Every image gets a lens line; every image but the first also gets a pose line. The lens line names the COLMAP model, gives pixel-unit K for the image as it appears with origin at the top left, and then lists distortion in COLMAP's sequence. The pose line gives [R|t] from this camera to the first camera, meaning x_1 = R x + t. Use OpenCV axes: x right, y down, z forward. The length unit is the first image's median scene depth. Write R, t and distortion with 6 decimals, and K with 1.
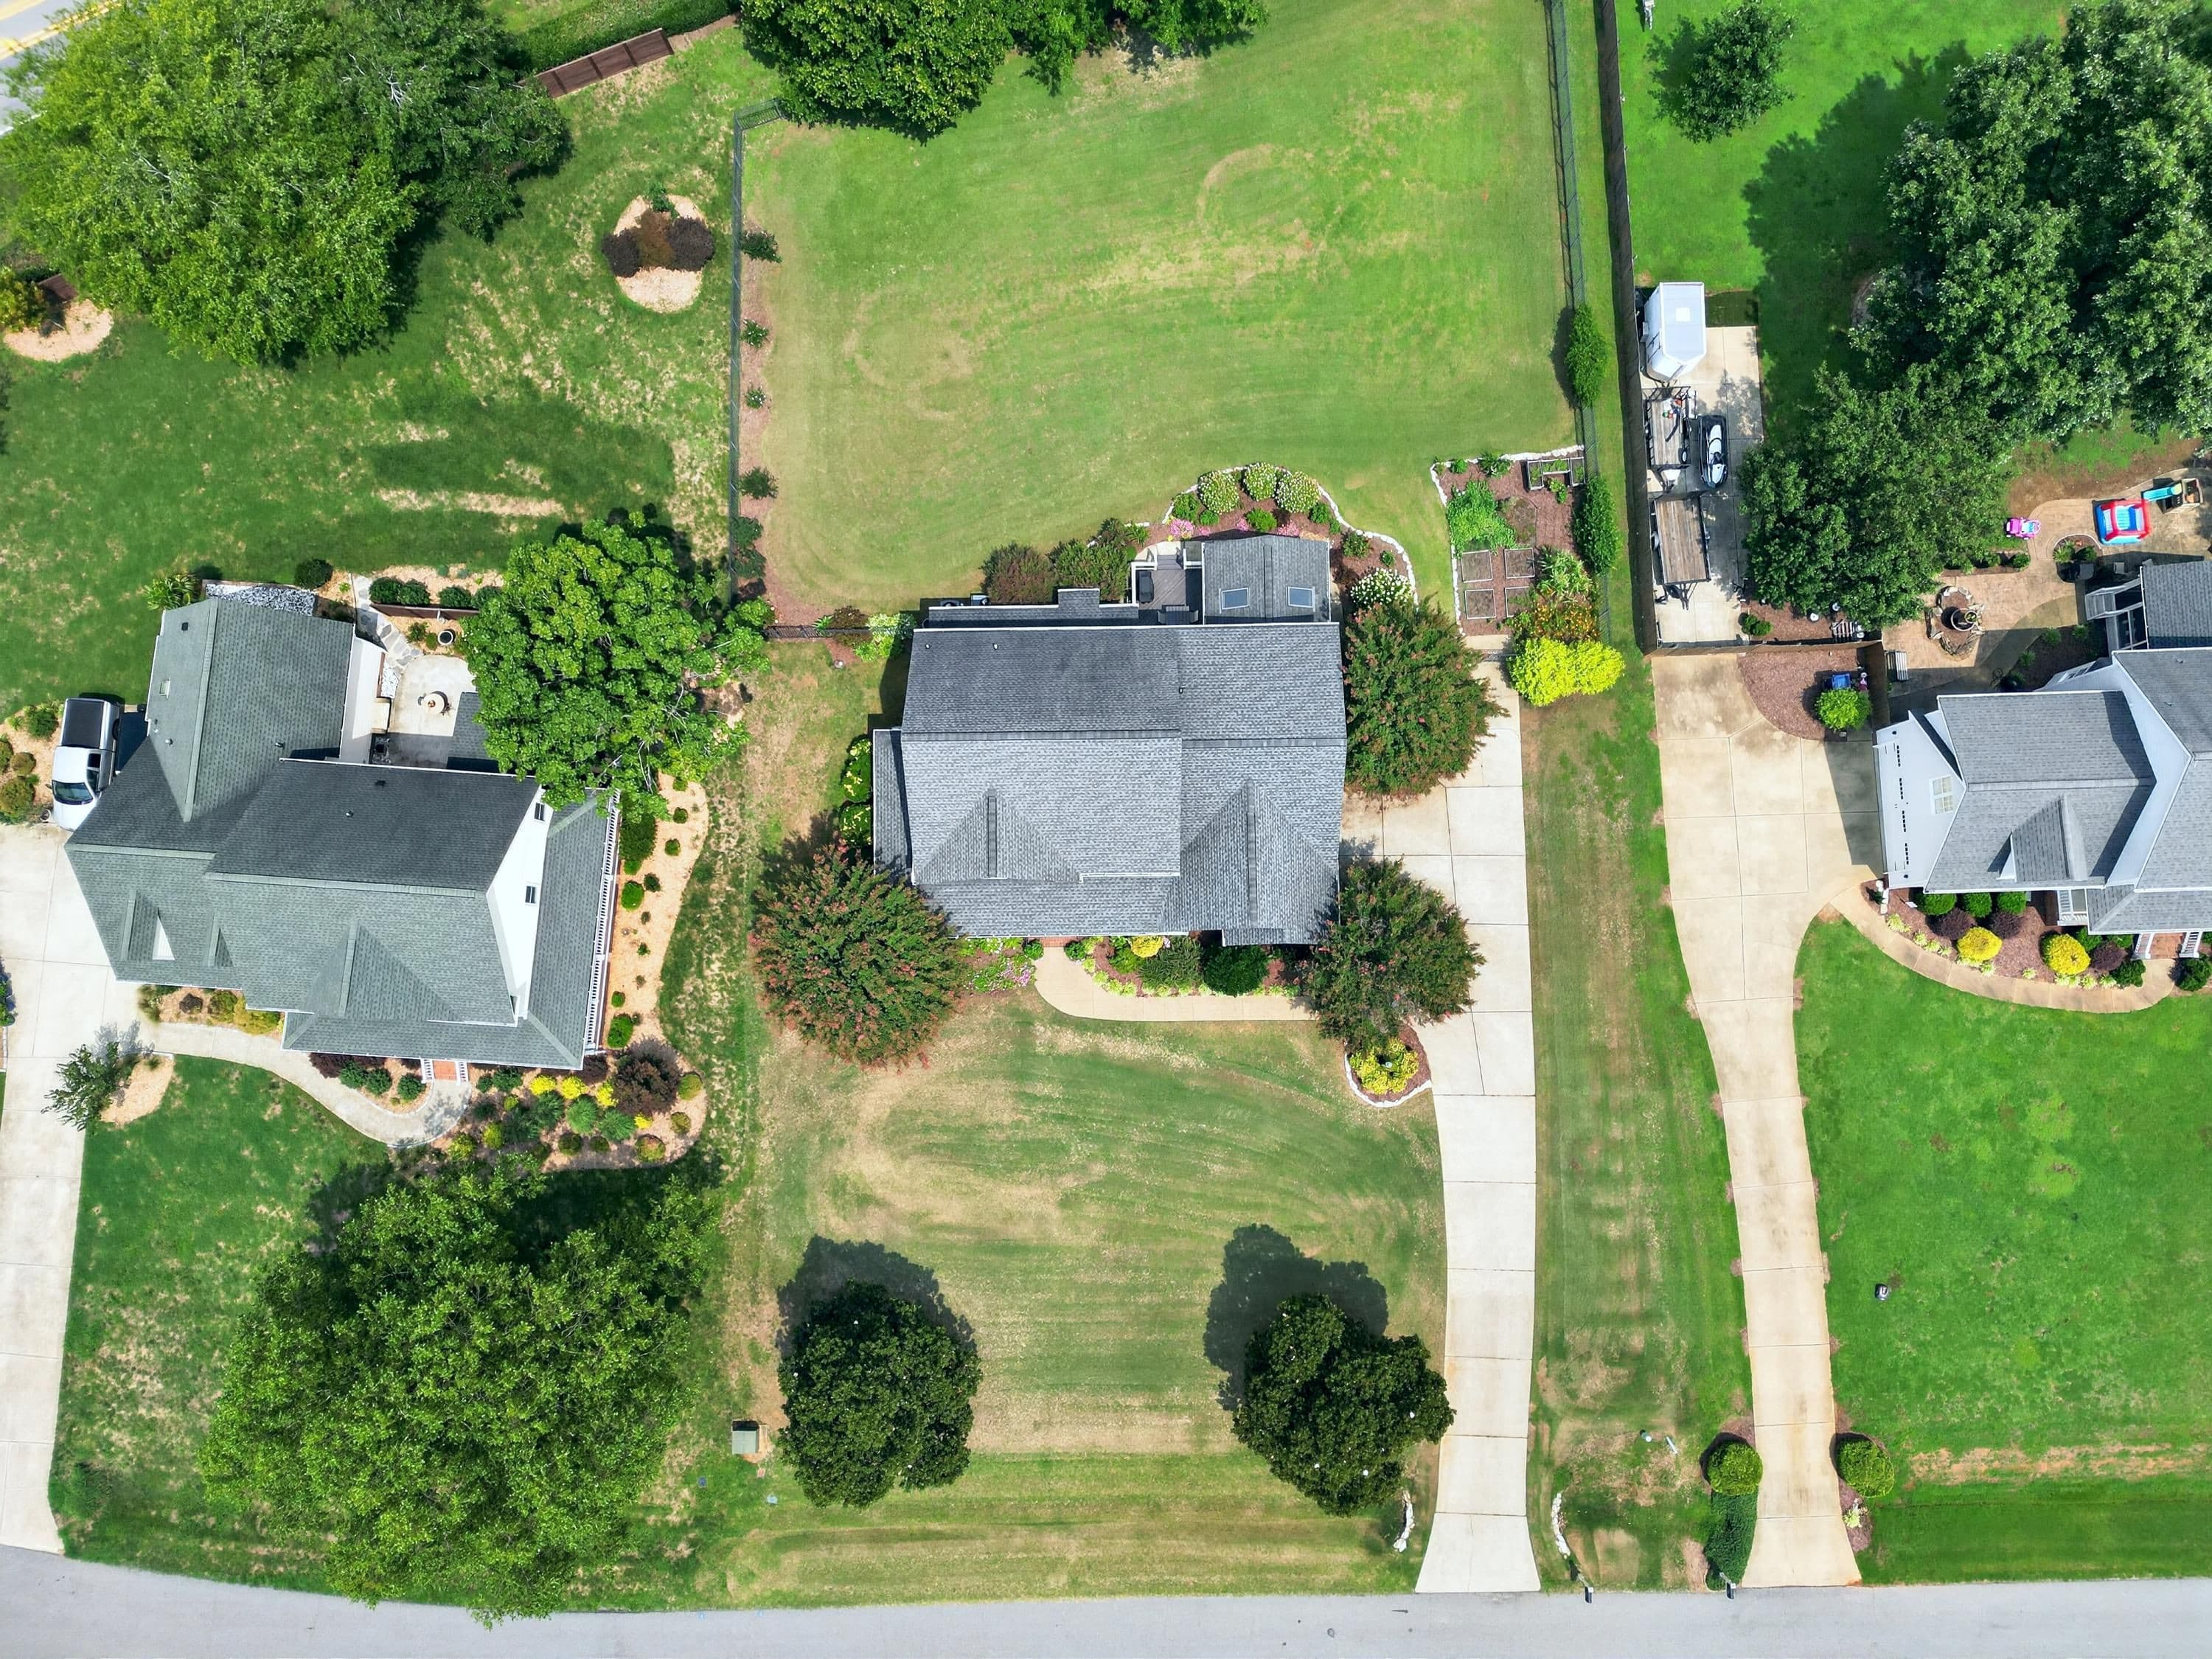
lens RADIAL K [[1541.3, 0, 1107.3], [0, 1541.3, 832.6], [0, 0, 1]] dist [0.076850, -0.064055]
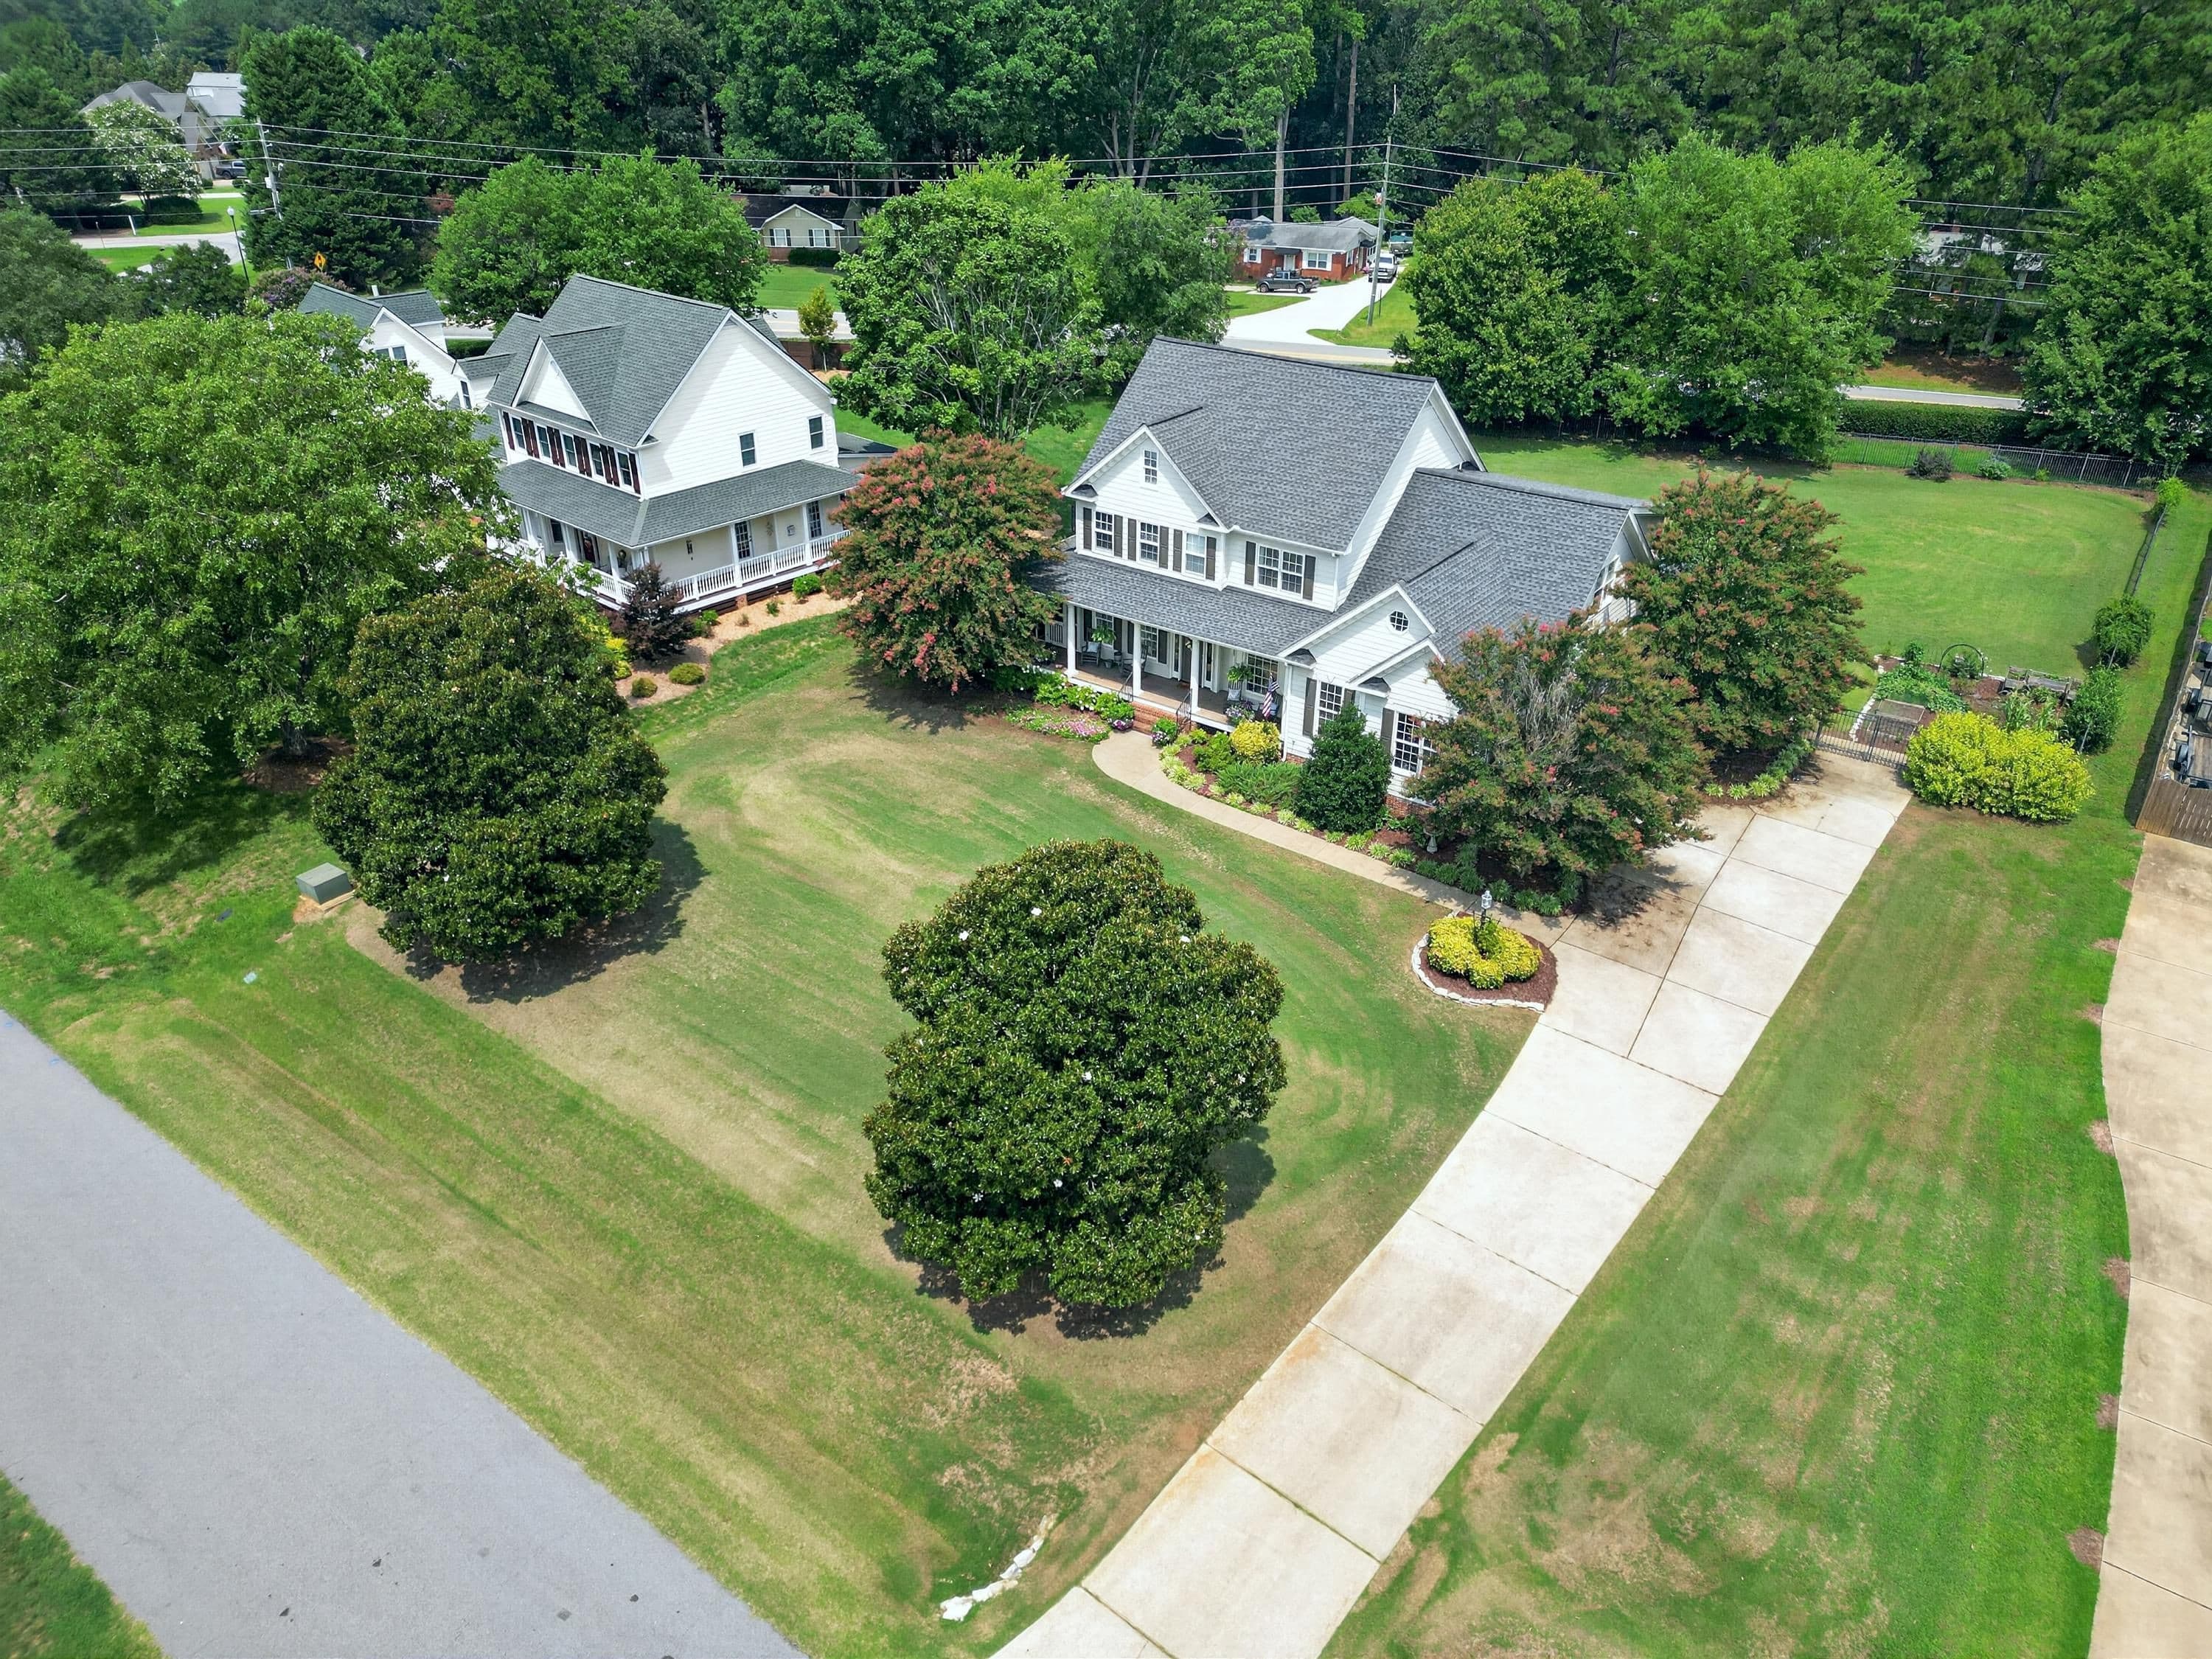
lens RADIAL K [[1541.3, 0, 1107.3], [0, 1541.3, 832.6], [0, 0, 1]] dist [0.076850, -0.064055]
pose [[0.791120, 0.303718, -0.530928, 0.360490], [-0.609269, 0.467975, -0.640149, 0.583771], [0.054036, 0.829913, 0.555270, 0.619862]]
